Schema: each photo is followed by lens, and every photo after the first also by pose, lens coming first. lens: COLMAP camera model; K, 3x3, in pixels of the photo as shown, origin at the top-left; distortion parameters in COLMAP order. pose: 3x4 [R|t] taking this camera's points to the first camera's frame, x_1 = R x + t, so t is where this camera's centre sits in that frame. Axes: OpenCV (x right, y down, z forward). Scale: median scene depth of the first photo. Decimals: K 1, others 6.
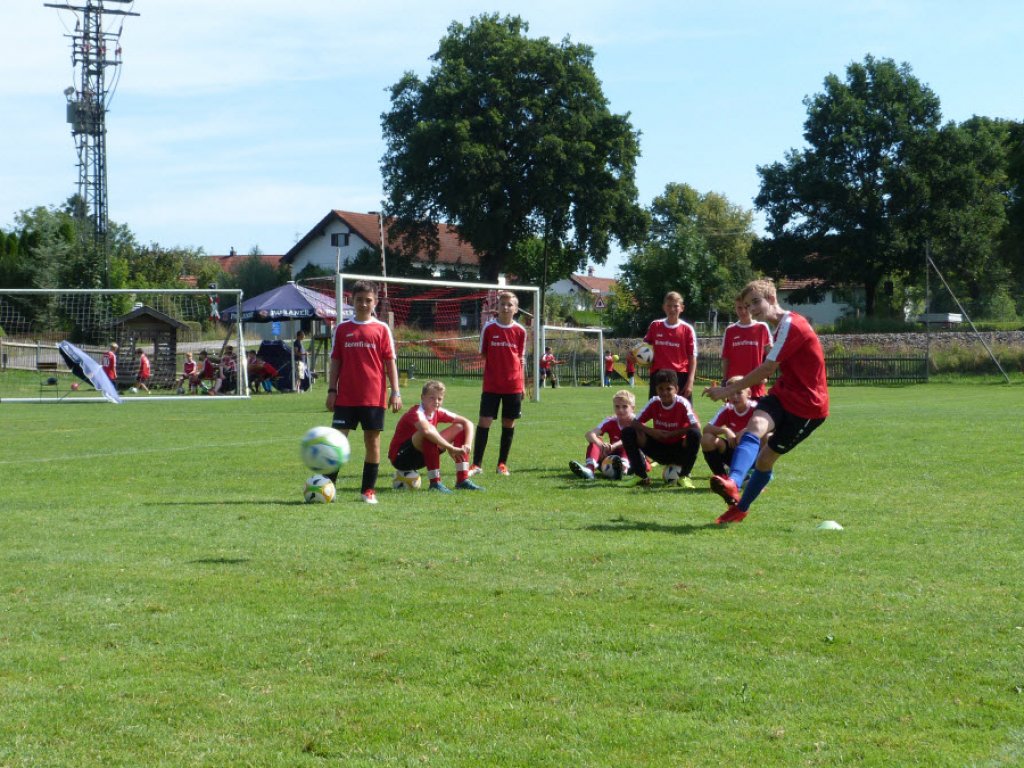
lens RADIAL K [[1827.4, 0, 512.0], [0, 1827.4, 384.0], [0, 0, 1]] dist [-0.053927, 0.149399]
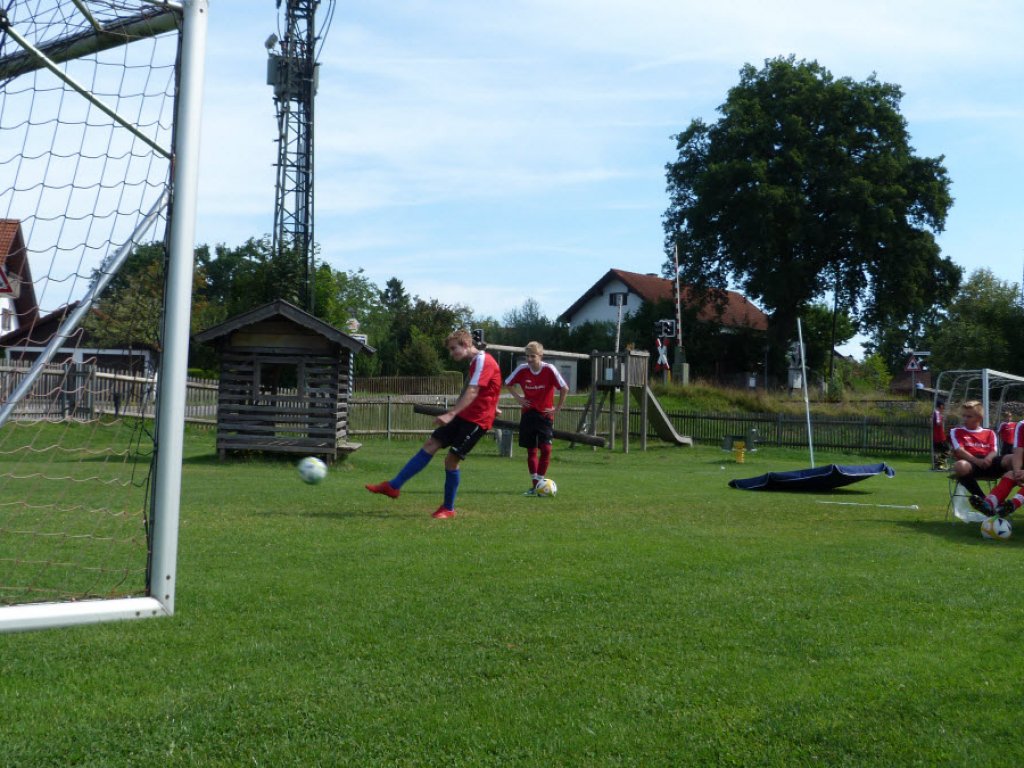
lens RADIAL K [[1350.7, 0, 508.7], [0, 1350.7, 384.5], [0, 0, 1]] dist [-0.033134, -0.002255]
pose [[0.986162, 0.022569, -0.164242, -0.040137], [-0.029268, 0.998831, -0.038483, -0.003488], [0.163181, 0.042758, 0.985669, 0.344698]]
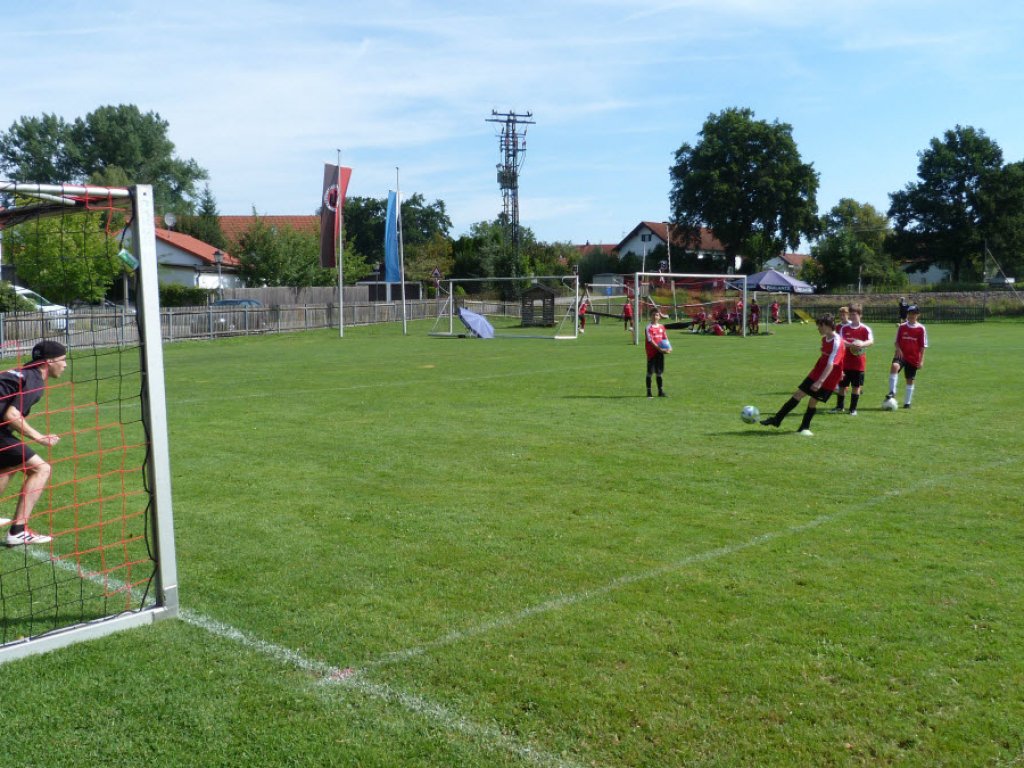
lens RADIAL K [[1032.1, 0, 514.7], [0, 1032.1, 379.3], [0, 0, 1]] dist [-0.017490, -0.033778]
pose [[0.975110, 0.012165, -0.221387, 0.007661], [0.001888, 0.998002, 0.063156, -0.005871], [0.221713, -0.062002, 0.973139, -0.030746]]
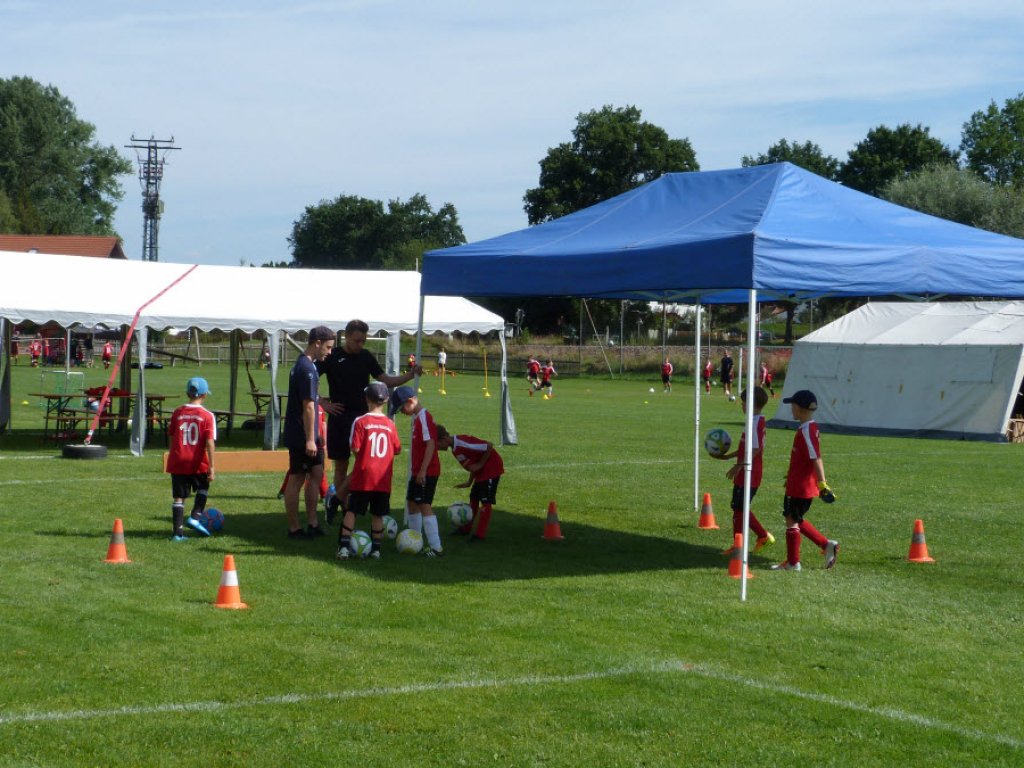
lens RADIAL K [[1737.6, 0, 512.0], [0, 1737.6, 384.0], [0, 0, 1]] dist [-0.022068, -0.045071]
pose [[0.910187, 0.031810, -0.412973, 0.538884], [-0.030612, 0.999486, 0.009521, -0.004854], [0.413064, 0.003976, 0.910693, -0.252247]]
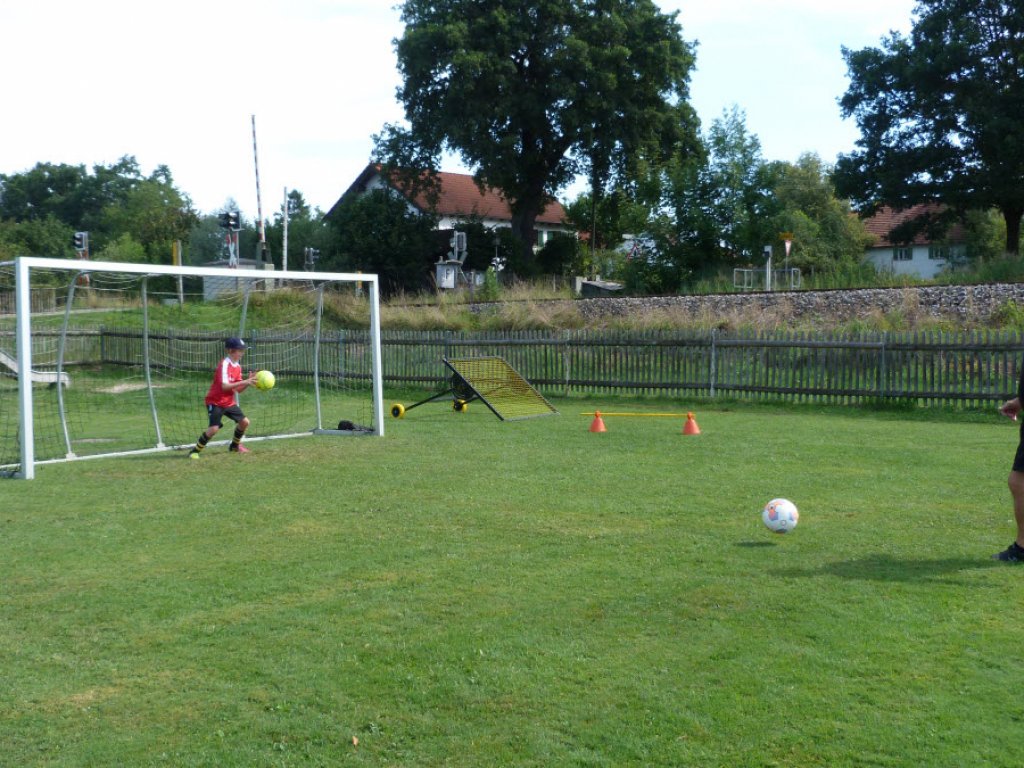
lens RADIAL K [[1201.0, 0, 512.0], [0, 1201.0, 384.0], [0, 0, 1]] dist [-0.042865, -0.004307]
pose [[0.989355, -0.005385, -0.145420, 0.074703], [0.011784, 0.998998, 0.043176, -0.012366], [0.145042, -0.044430, 0.988428, 0.525114]]
